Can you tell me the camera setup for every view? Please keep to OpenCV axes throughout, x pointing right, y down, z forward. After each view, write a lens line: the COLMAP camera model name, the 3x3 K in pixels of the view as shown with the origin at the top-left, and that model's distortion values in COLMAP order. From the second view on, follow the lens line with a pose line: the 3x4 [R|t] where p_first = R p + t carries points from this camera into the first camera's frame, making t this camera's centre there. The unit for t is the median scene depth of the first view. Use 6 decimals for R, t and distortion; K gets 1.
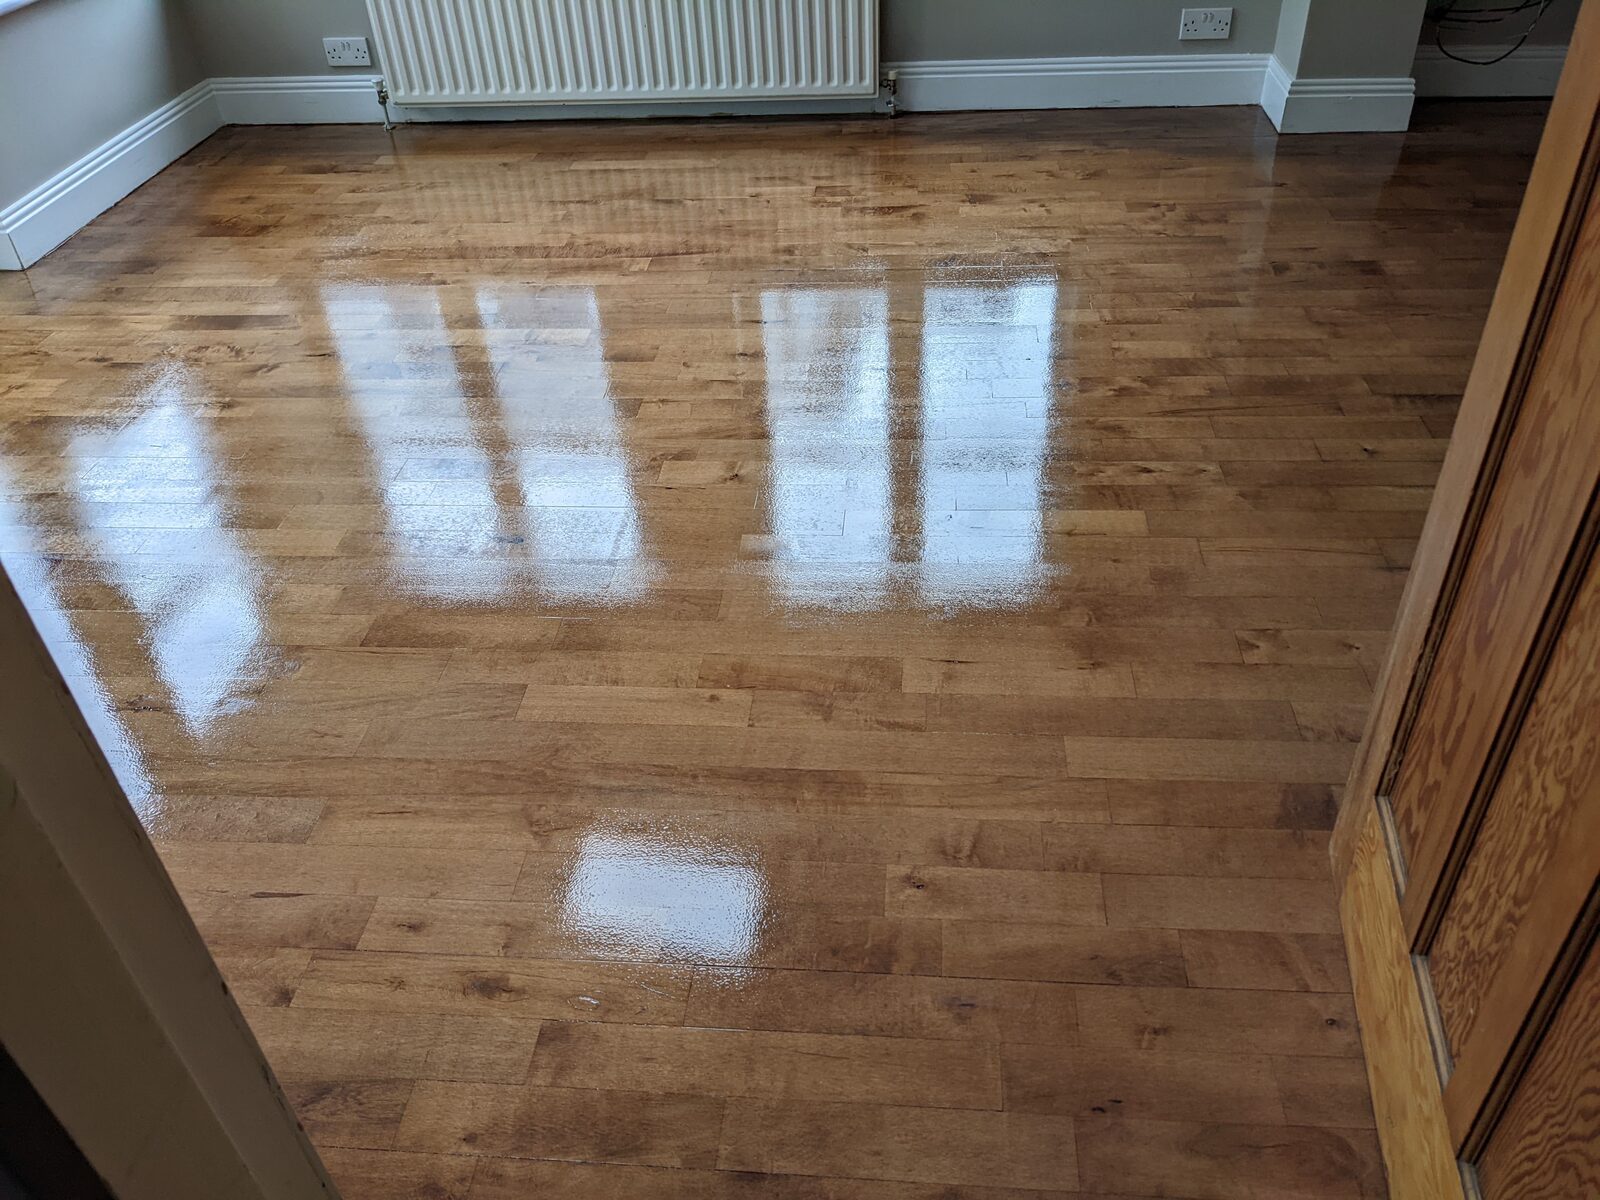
lens RADIAL K [[1259.4, 0, 801.0], [0, 1259.4, 599.0], [0, 0, 1]] dist [-0.001524, -0.001725]
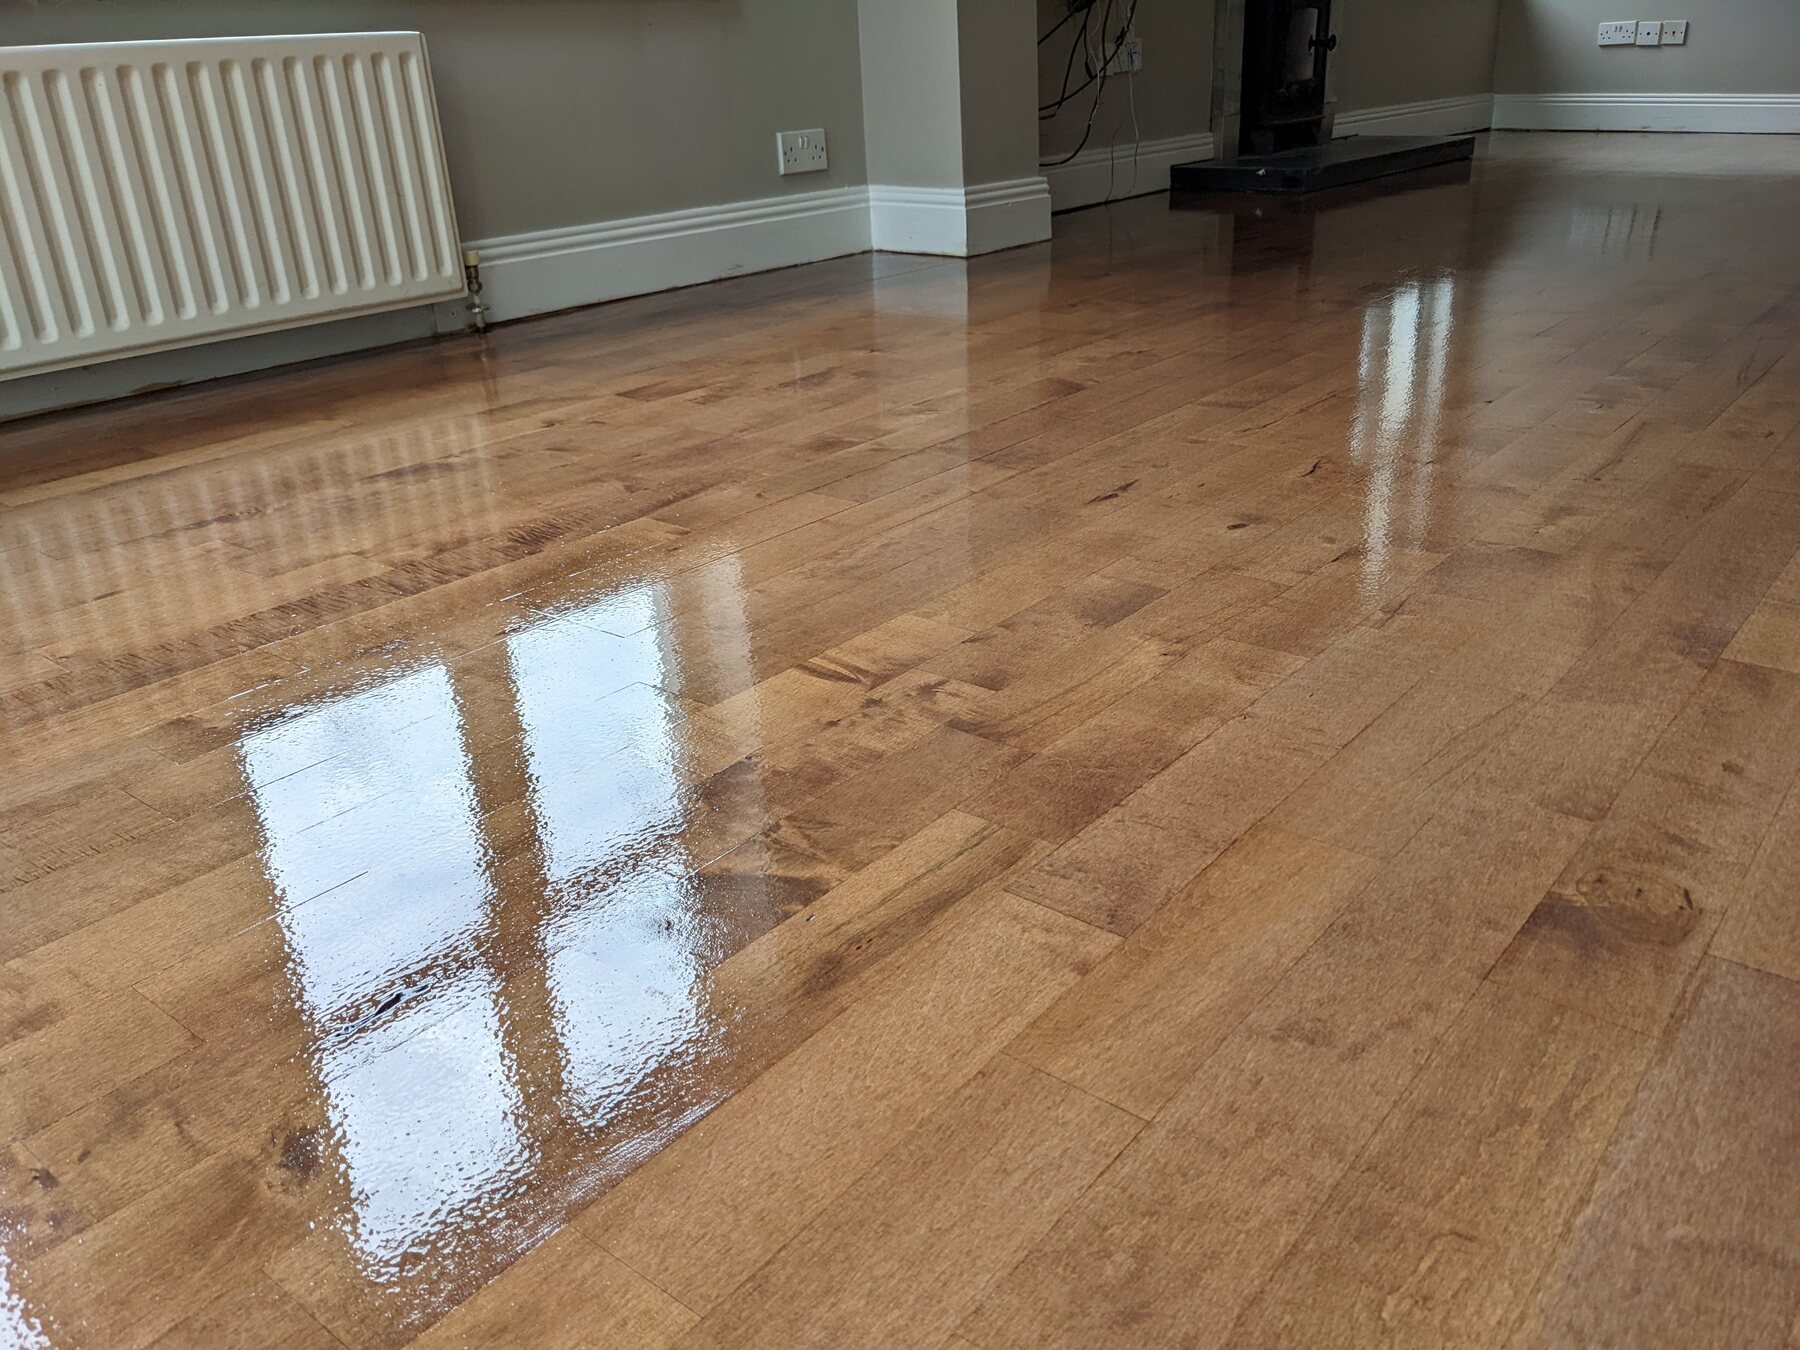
lens RADIAL K [[1459.4, 0, 900.0], [0, 1459.4, 675.0], [0, 0, 1]] dist [0.005222, 0.004034]
pose [[0.549123, -0.302872, 0.778930, -0.397172], [0.512664, 0.858141, -0.027742, -0.138924], [-0.660030, 0.414563, 0.626497, 0.544122]]
